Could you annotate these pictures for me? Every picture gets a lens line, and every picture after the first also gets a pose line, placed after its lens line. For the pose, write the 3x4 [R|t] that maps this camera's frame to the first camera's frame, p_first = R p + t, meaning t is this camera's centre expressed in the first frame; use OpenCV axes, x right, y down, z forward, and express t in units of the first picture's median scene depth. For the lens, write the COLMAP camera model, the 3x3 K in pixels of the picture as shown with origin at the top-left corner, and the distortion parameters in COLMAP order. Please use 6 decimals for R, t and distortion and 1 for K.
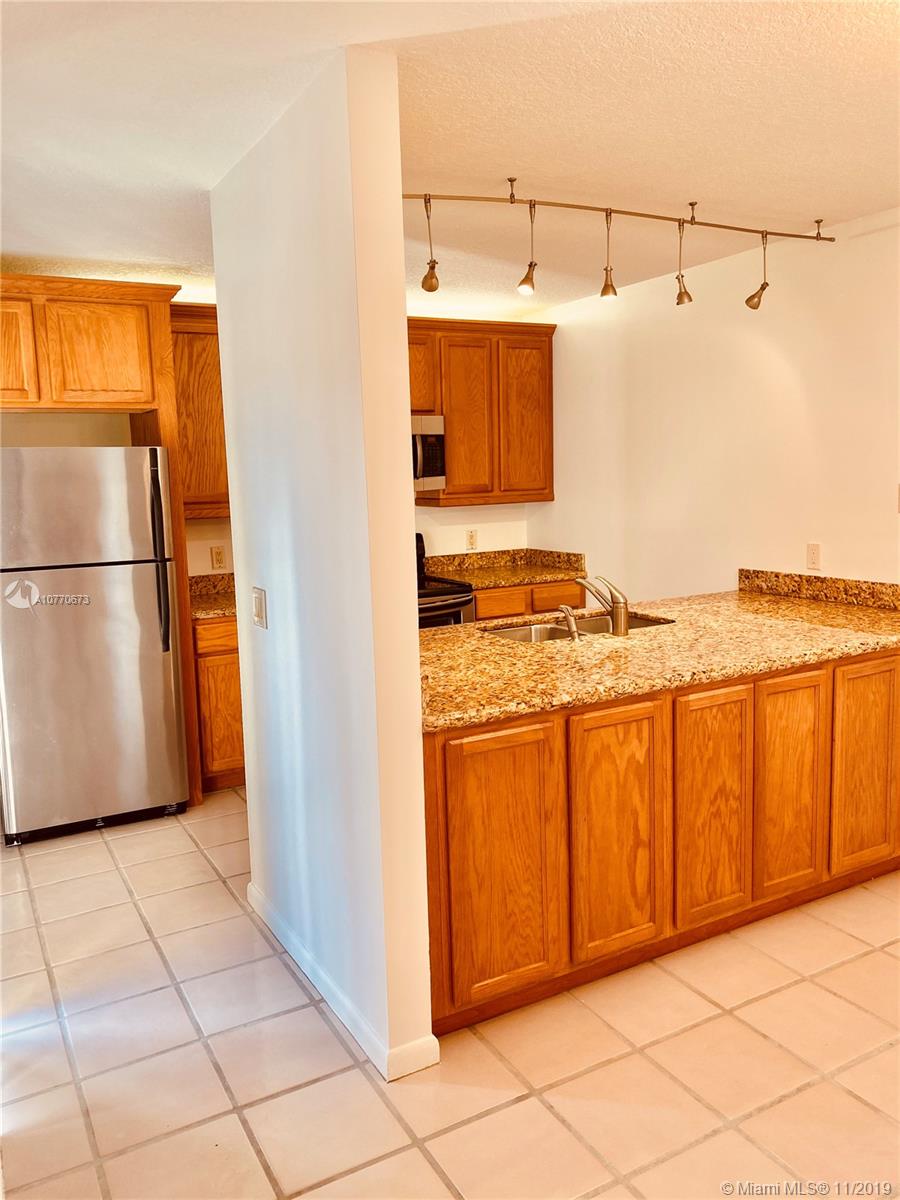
lens RADIAL K [[916.4, 0, 442.9], [0, 916.4, 595.0], [0, 0, 1]] dist [0.043293, -0.042760]
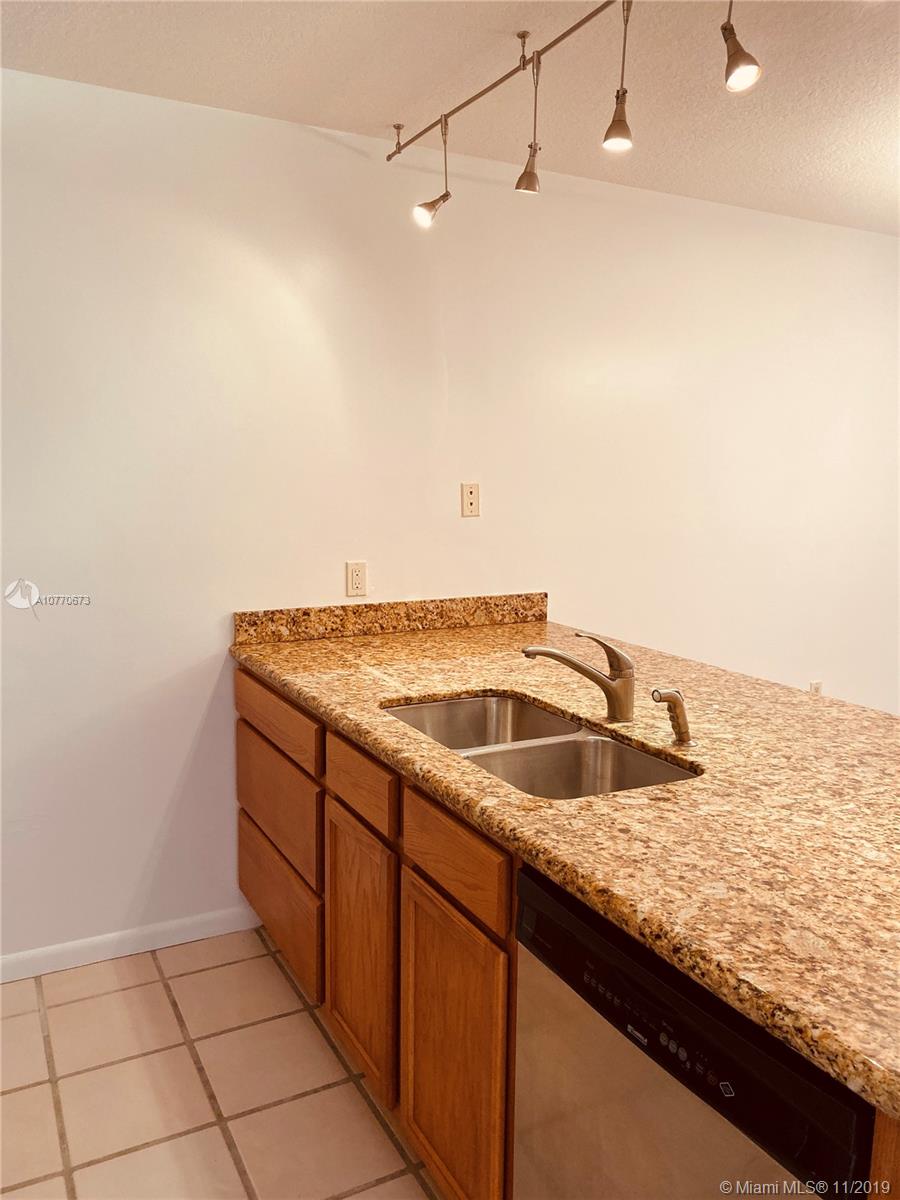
lens RADIAL K [[916.4, 0, 445.2], [0, 916.4, 594.6], [0, 0, 1]] dist [0.043293, -0.042760]
pose [[0.022223, -0.095917, 0.995141, -0.422649], [0.129465, 0.987282, 0.092268, -0.108472], [-0.991335, 0.126786, 0.034358, 1.092747]]
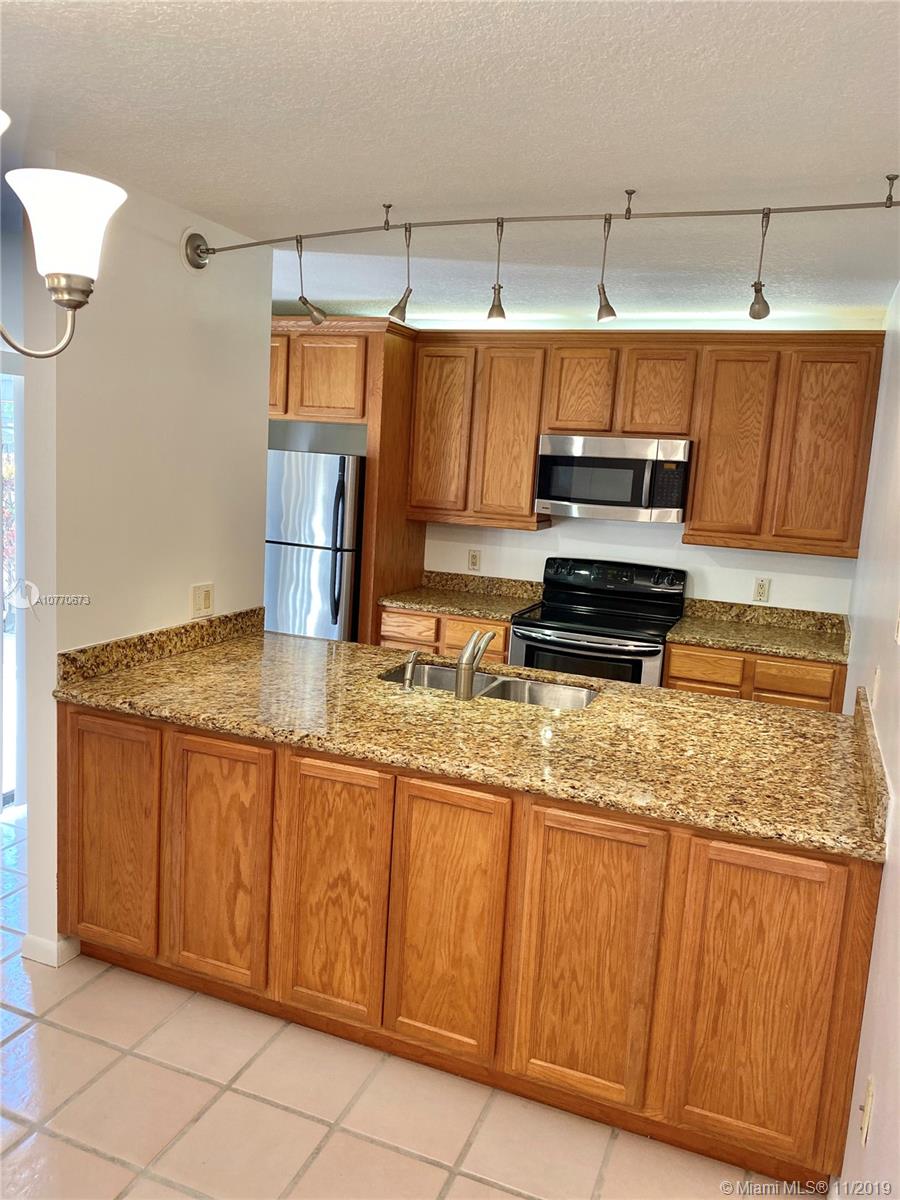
lens RADIAL K [[916.4, 0, 441.7], [0, 916.4, 599.8], [0, 0, 1]] dist [0.043293, -0.042760]
pose [[0.622195, 0.185796, -0.760495, 0.836082], [-0.181832, 0.979161, 0.090452, -0.126910], [0.761453, 0.082004, 0.643013, 0.405294]]
